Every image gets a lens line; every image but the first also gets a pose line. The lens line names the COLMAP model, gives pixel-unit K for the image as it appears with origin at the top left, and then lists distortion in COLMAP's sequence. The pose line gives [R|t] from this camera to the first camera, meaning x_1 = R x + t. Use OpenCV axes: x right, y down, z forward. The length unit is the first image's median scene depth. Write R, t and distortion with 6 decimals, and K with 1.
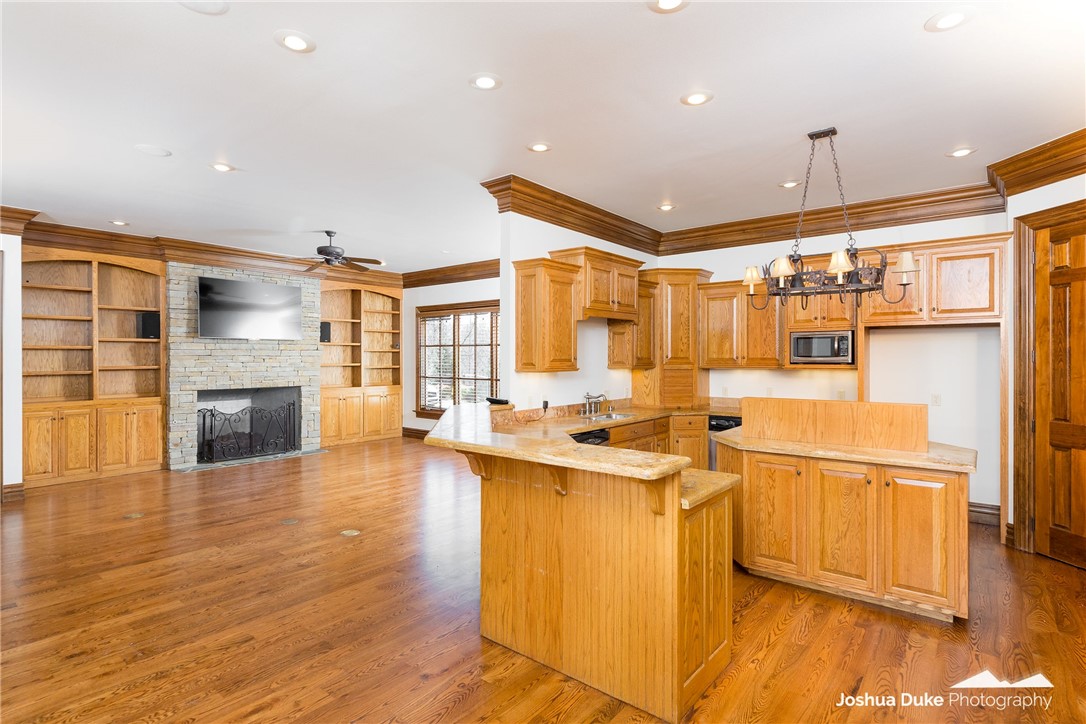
lens RADIAL K [[559.8, 0, 547.6], [0, 559.8, 362.4], [0, 0, 1]] dist [-0.002954, -0.000849]
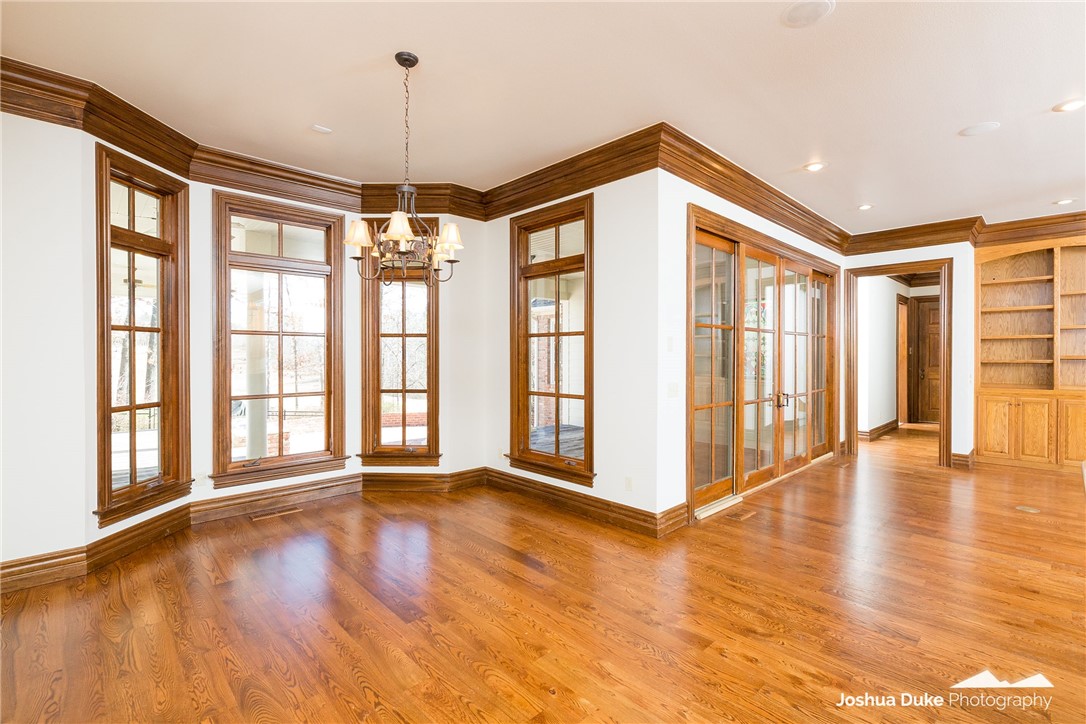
lens RADIAL K [[492.2, 0, 541.2], [0, 492.2, 356.9], [0, 0, 1]] dist [0.000548, -0.000071]
pose [[-0.124833, 0.009013, -0.992137, 0.157494], [-0.010050, 0.999896, 0.010348, 0.009467], [0.992127, 0.011262, -0.124730, 0.214257]]
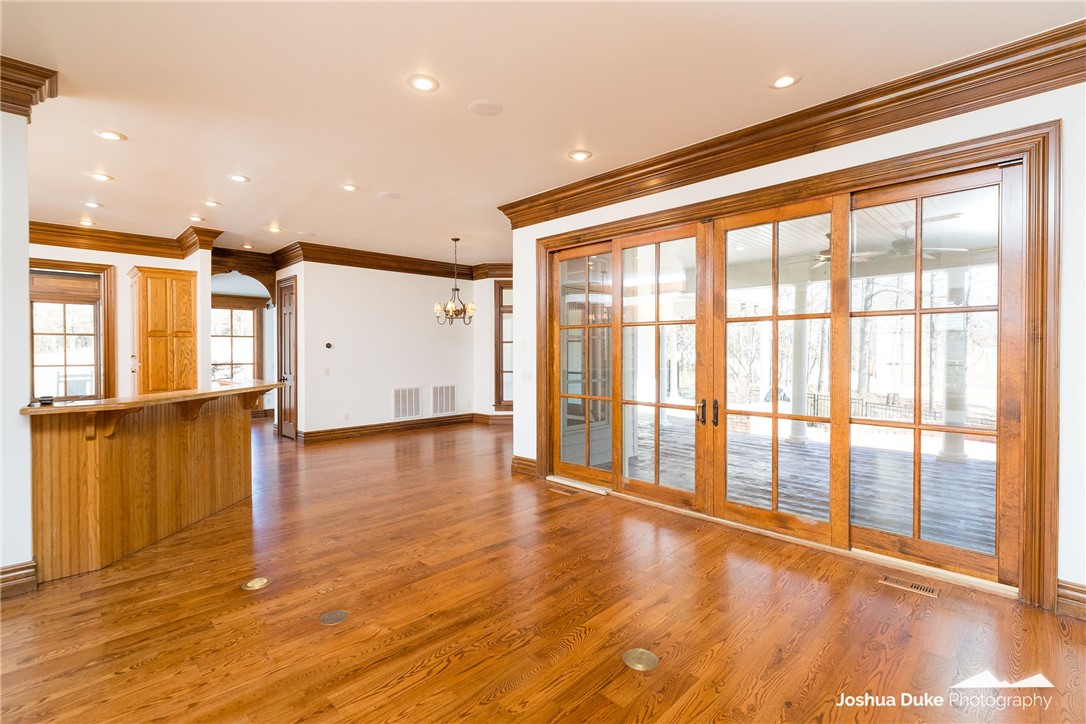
lens RADIAL K [[492.2, 0, 540.7], [0, 492.2, 356.3], [0, 0, 1]] dist [0.000548, -0.000071]
pose [[-0.994319, 0.002208, 0.106419, -0.553021], [0.004033, 0.999848, 0.016938, 0.006382], [-0.106365, 0.017270, -0.994177, 1.122820]]
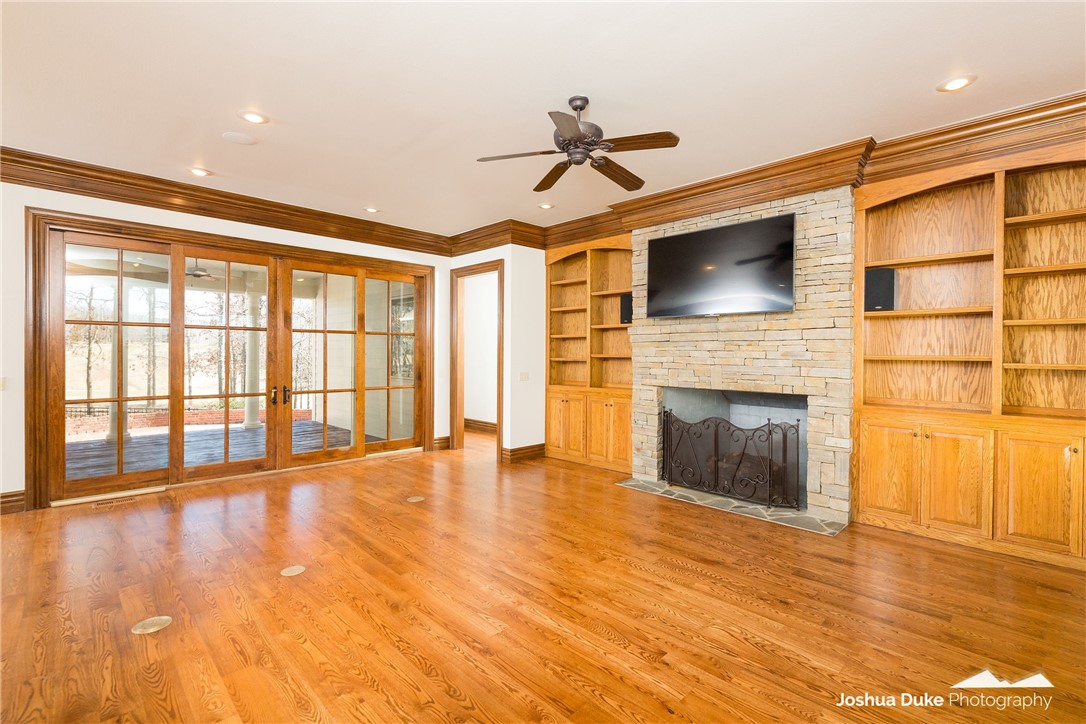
lens RADIAL K [[492.2, 0, 541.9], [0, 492.2, 356.8], [0, 0, 1]] dist [0.000548, -0.000071]
pose [[-0.115910, 0.005665, -0.993244, 0.085288], [-0.015270, 0.999855, 0.007485, 0.007166], [0.993142, 0.016035, -0.115807, 1.044868]]
